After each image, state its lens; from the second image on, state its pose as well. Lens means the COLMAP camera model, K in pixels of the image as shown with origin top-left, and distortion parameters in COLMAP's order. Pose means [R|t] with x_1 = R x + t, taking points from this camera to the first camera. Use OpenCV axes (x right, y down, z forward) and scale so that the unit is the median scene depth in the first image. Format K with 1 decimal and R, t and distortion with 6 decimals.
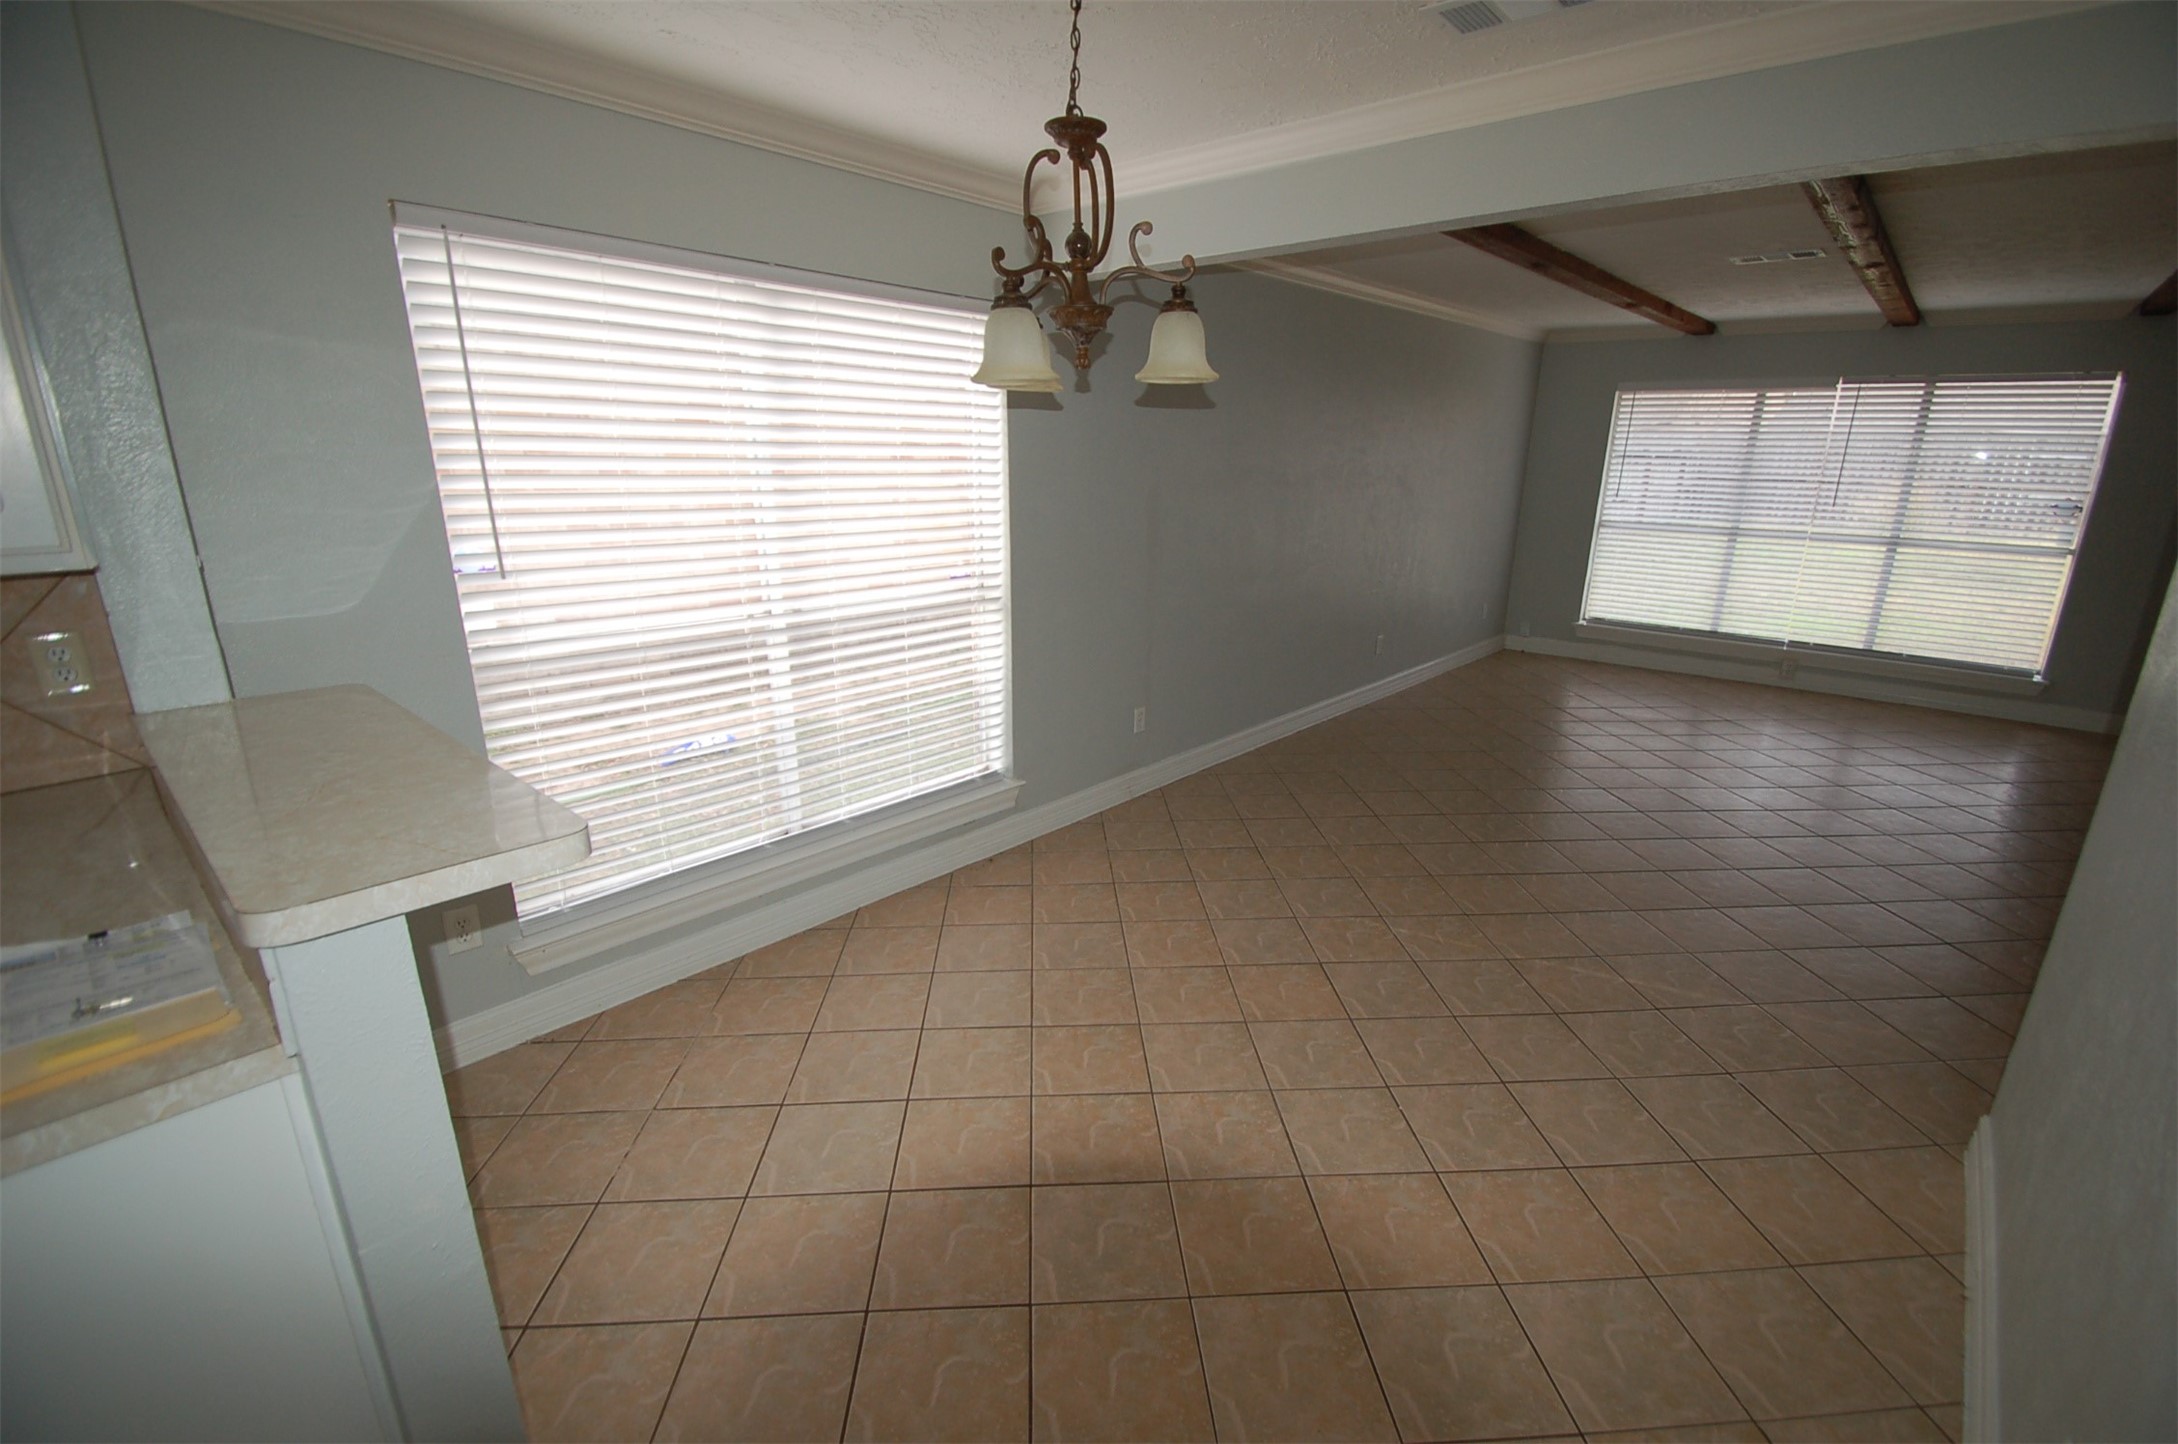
lens RADIAL K [[947.1, 0, 1102.1], [0, 947.1, 729.0], [0, 0, 1]] dist [0.003249, 0.000188]
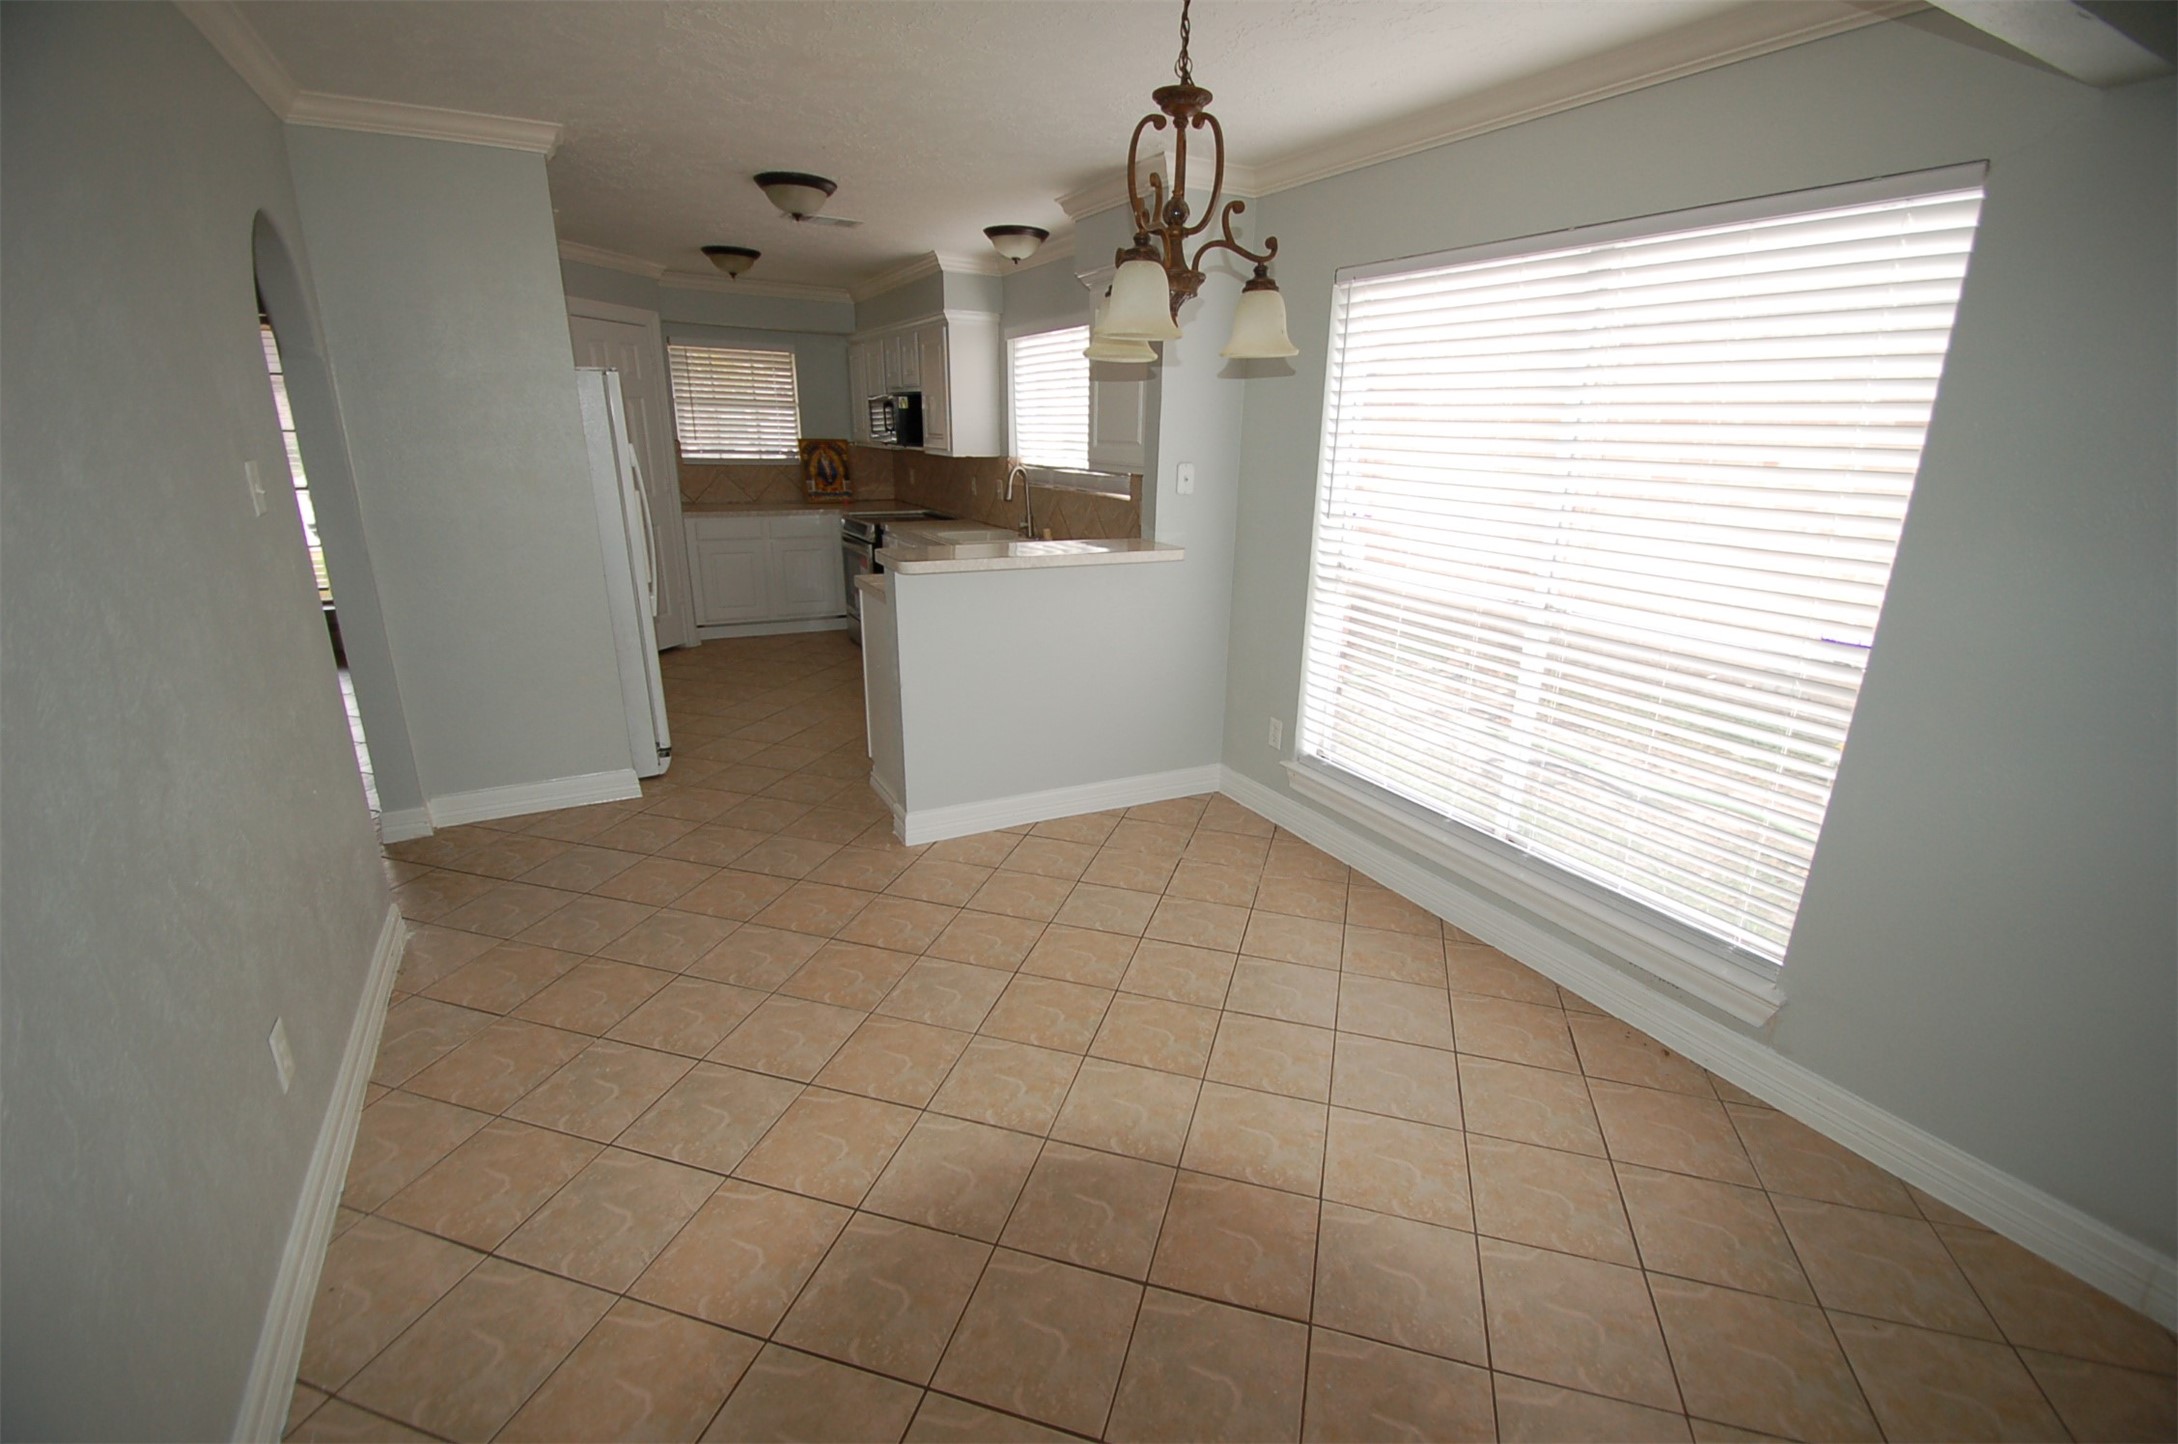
lens RADIAL K [[947.1, 0, 1102.1], [0, 947.1, 729.0], [0, 0, 1]] dist [0.003249, 0.000188]
pose [[-0.330175, 0.266100, -0.905635, 0.763264], [-0.294218, 0.882630, 0.366606, -0.259745], [0.896895, 0.387499, -0.213131, 0.966352]]
